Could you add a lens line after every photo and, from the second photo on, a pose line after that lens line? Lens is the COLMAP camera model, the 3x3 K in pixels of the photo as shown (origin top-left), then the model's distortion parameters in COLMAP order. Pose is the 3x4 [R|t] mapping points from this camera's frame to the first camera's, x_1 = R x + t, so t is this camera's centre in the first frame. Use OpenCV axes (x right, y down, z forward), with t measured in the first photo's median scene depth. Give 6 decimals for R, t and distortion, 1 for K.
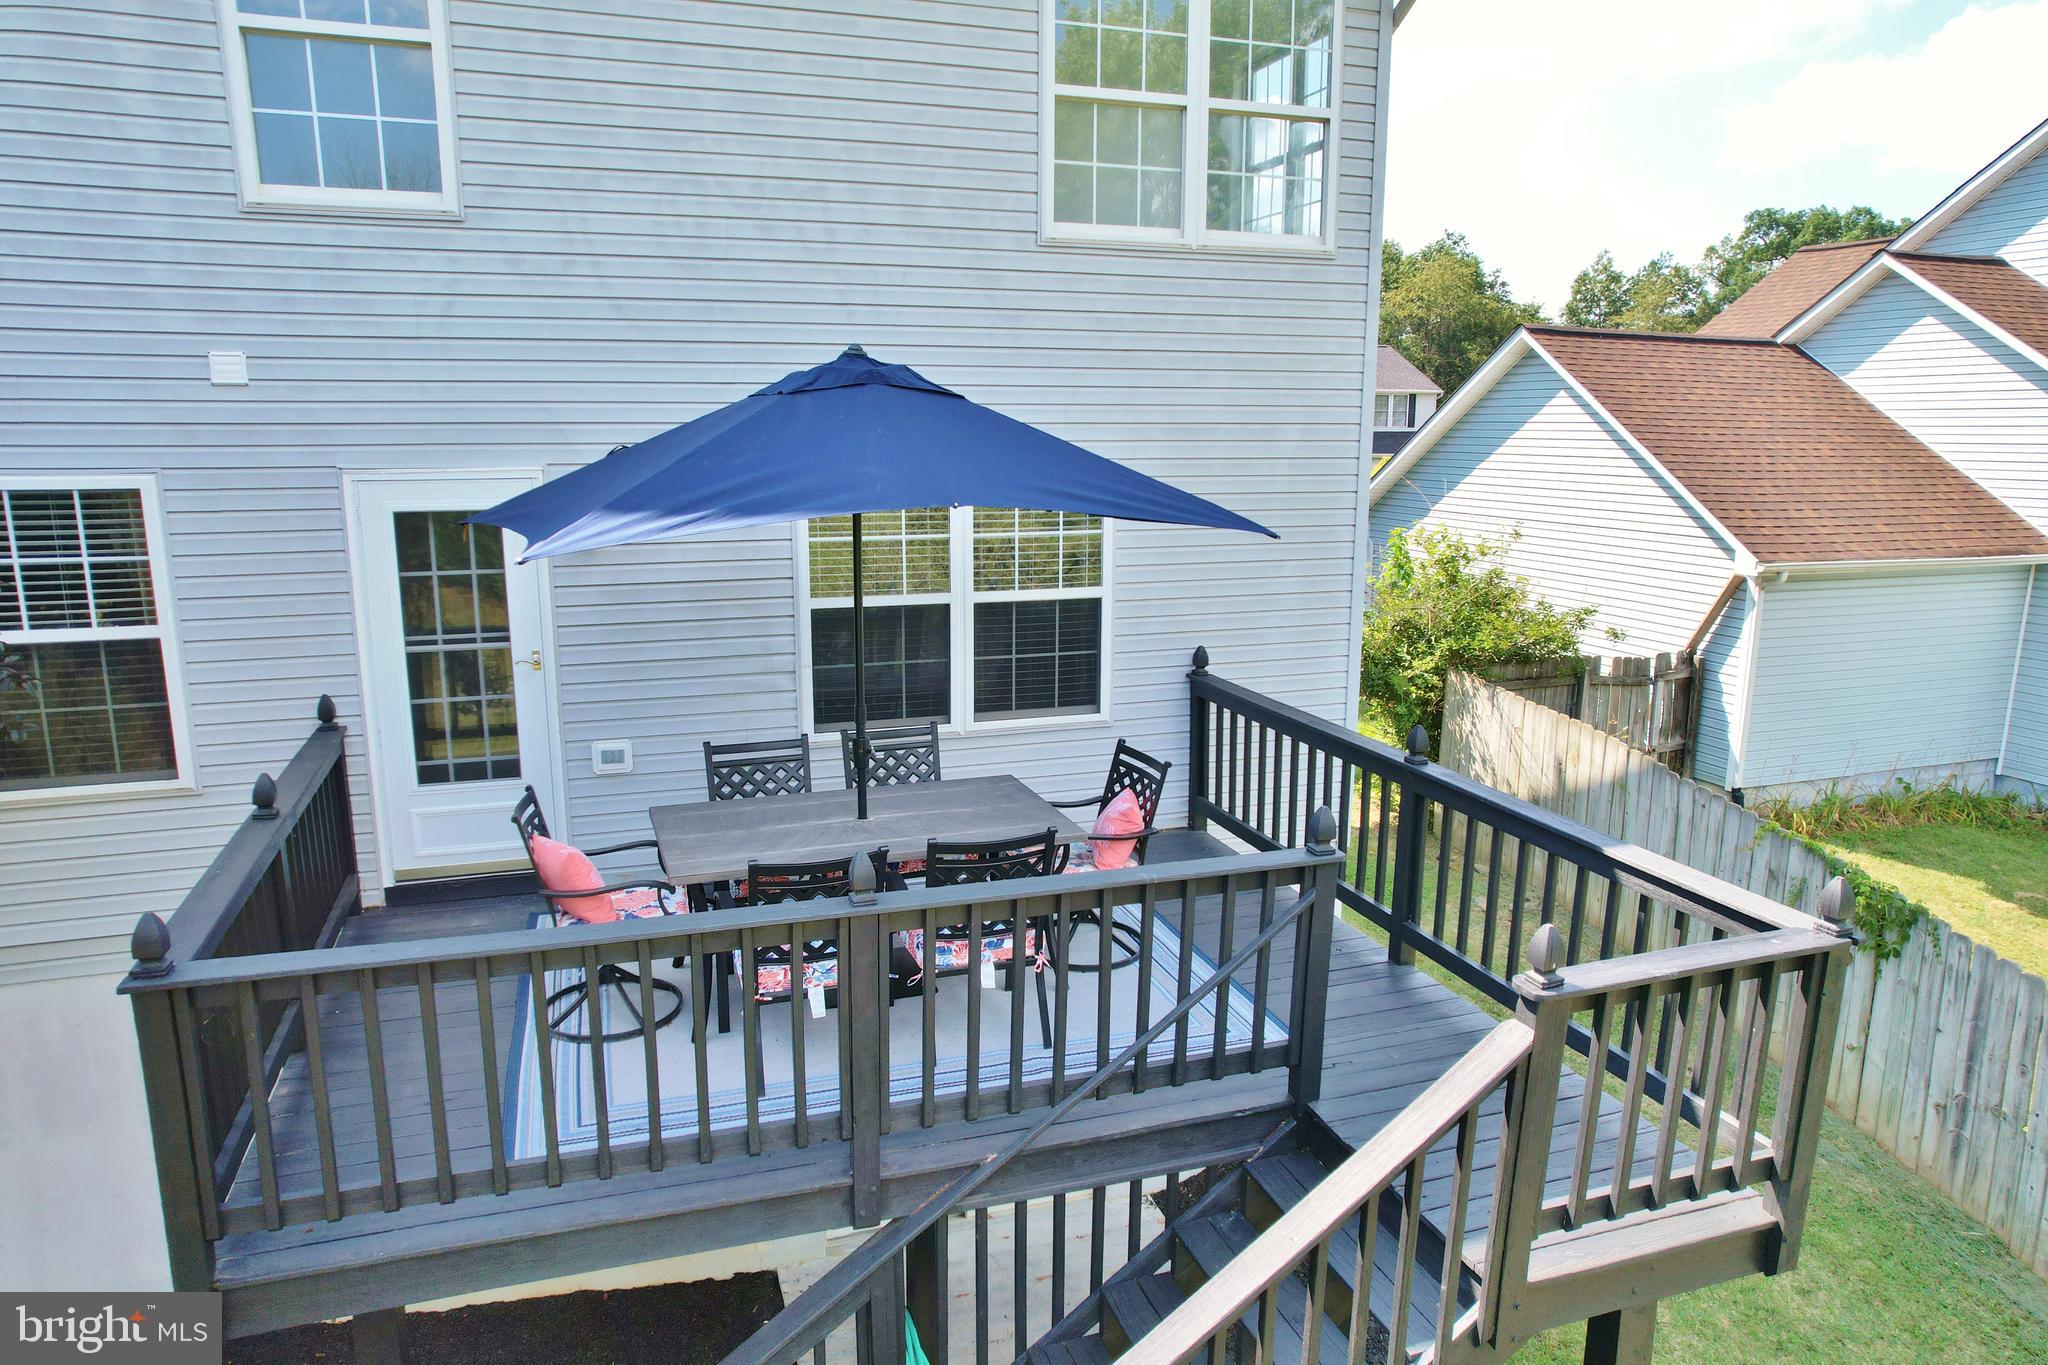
lens RADIAL K [[1303.3, 0, 1026.8], [0, 1303.3, 683.2], [0, 0, 1]] dist [-0.055351, 0.028647]
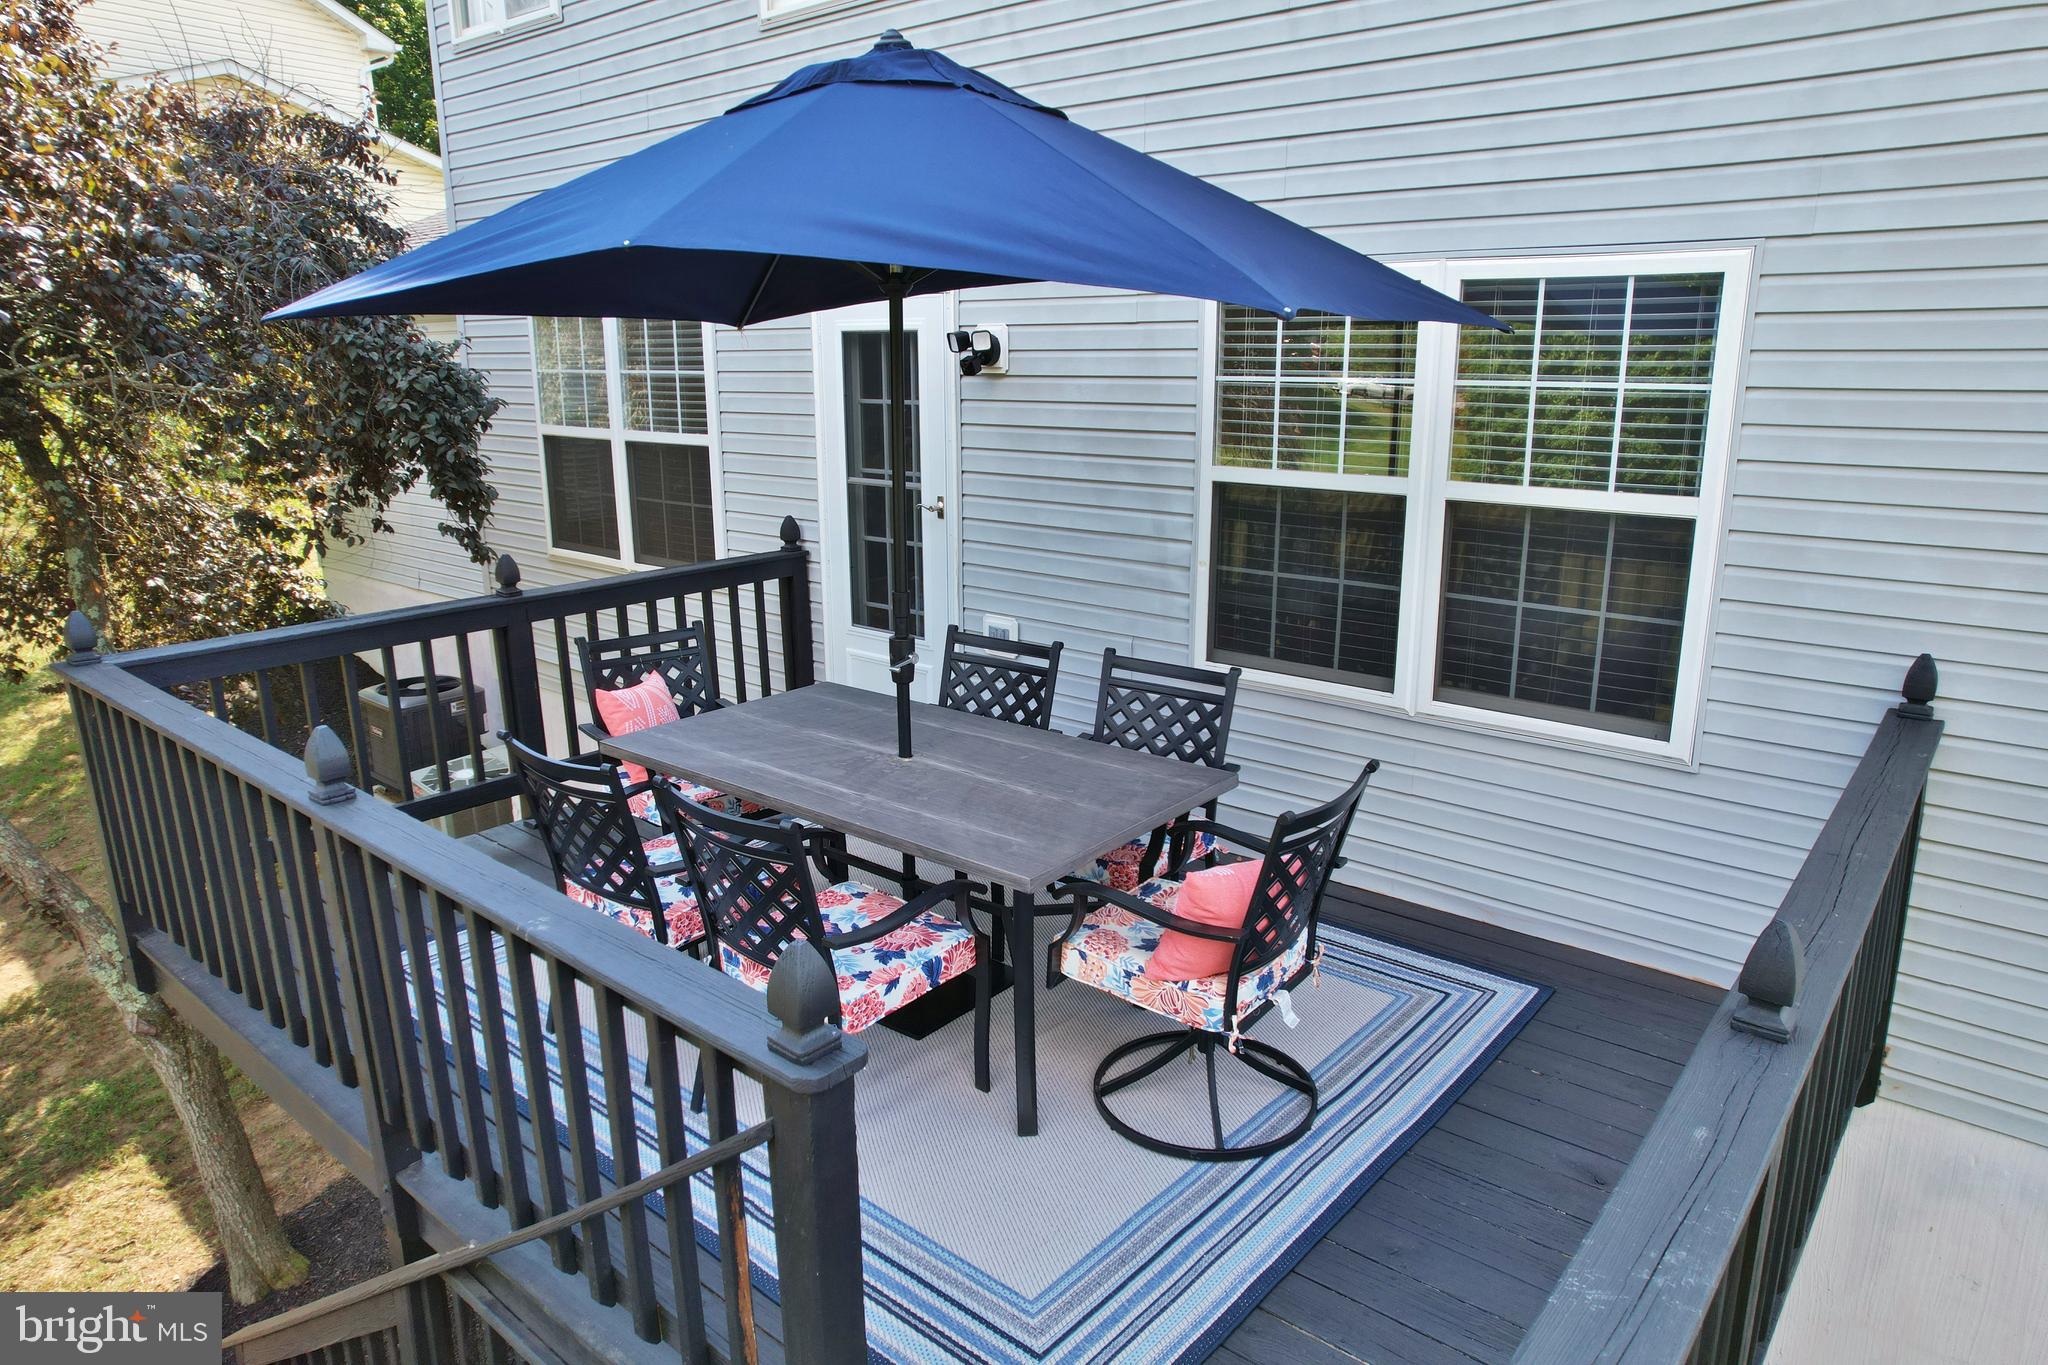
lens RADIAL K [[1303.3, 0, 1028.1], [0, 1303.3, 684.1], [0, 0, 1]] dist [-0.055351, 0.028647]
pose [[0.504958, 0.205068, -0.838430, 0.396296], [-0.164555, 0.976423, 0.139713, -0.033064], [0.847313, 0.067419, 0.526798, 0.576058]]
